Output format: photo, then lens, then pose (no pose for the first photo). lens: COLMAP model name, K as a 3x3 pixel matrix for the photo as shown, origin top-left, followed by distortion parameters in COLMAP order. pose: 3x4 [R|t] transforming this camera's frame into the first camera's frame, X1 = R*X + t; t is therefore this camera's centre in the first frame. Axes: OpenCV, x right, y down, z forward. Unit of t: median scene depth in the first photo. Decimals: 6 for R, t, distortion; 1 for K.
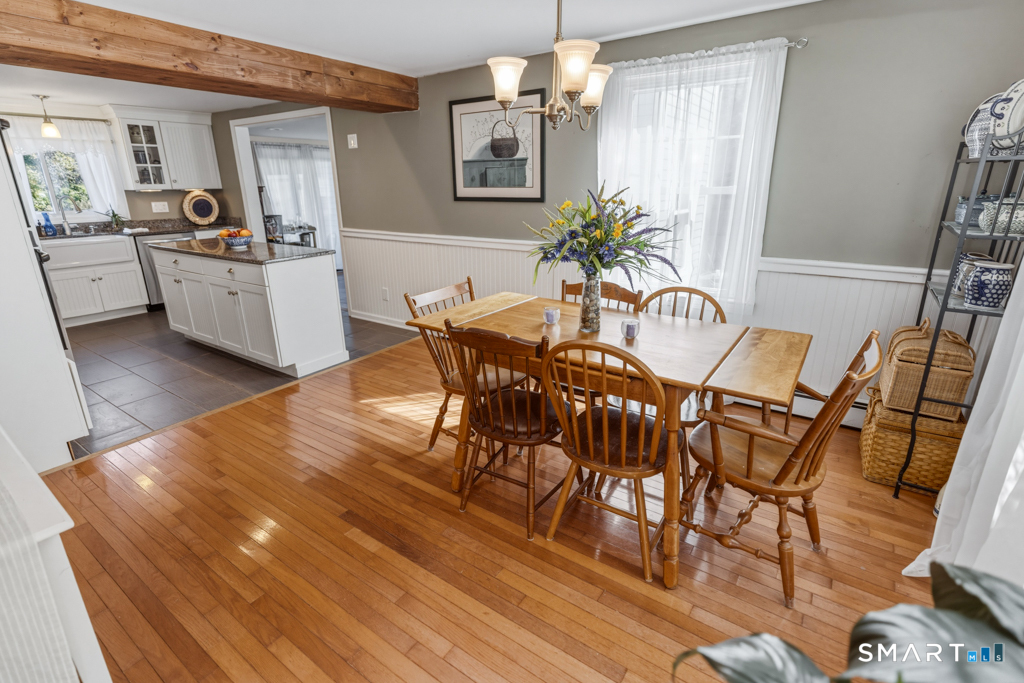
lens RADIAL K [[485.8, 0, 513.7], [0, 485.8, 335.9], [0, 0, 1]] dist [-0.000059, 0.000213]
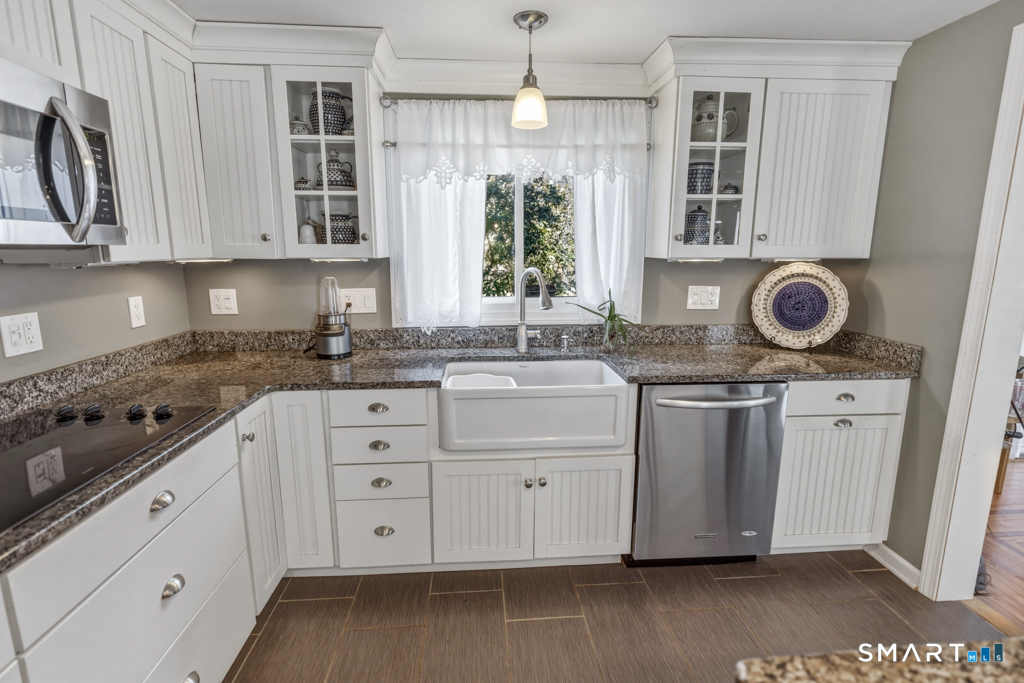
lens RADIAL K [[485.8, 0, 513.7], [0, 485.8, 335.9], [0, 0, 1]] dist [-0.000059, 0.000213]
pose [[0.628223, 0.146553, -0.764106, -3.529352], [-0.237672, 0.971303, -0.009114, -1.326387], [0.740842, 0.187332, 0.645026, 4.279790]]
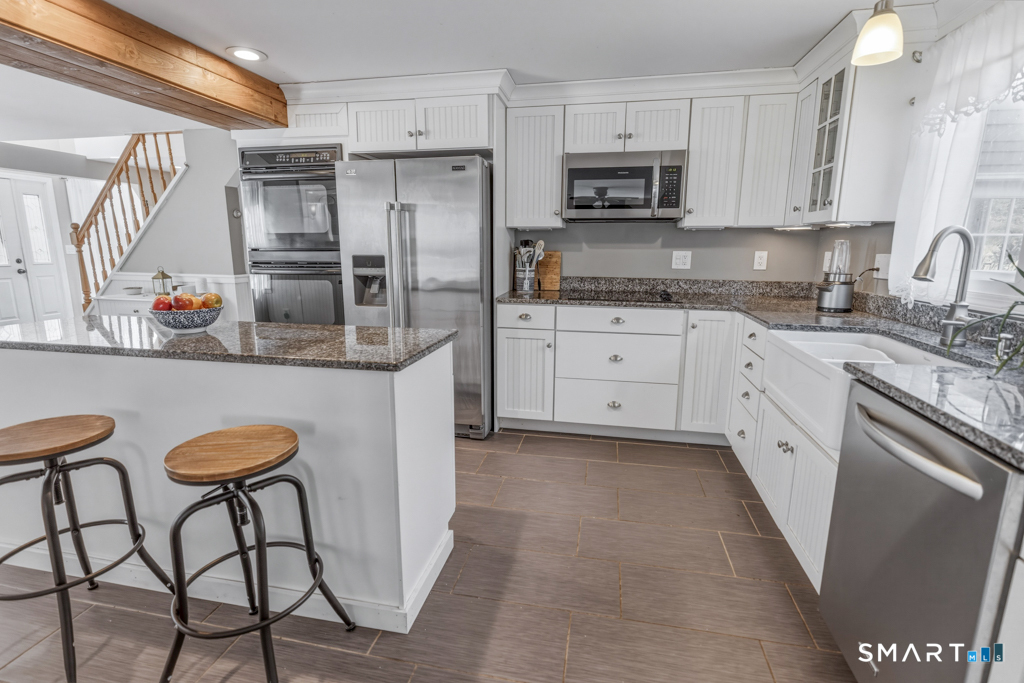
lens RADIAL K [[479.2, 0, 510.8], [0, 479.2, 336.9], [0, 0, 1]] dist [0.000740, 0.000417]
pose [[-0.919467, 0.077695, -0.385413, -3.144058], [-0.116025, 0.883004, 0.454800, -1.999524], [0.375657, 0.462891, -0.802878, 7.035800]]
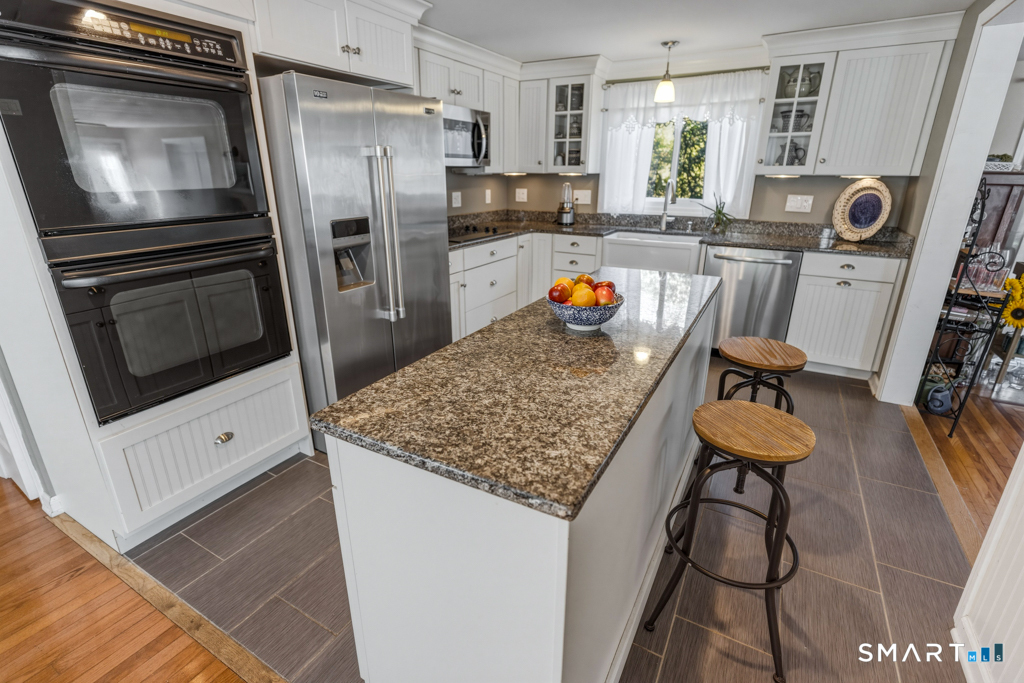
lens RADIAL K [[479.2, 0, 510.8], [0, 479.2, 336.9], [0, 0, 1]] dist [0.000740, 0.000417]
pose [[0.095372, 0.334468, -0.937569, -0.904742], [-0.301844, 0.907235, 0.292942, -1.250794], [0.948575, 0.255061, 0.187482, 4.058687]]
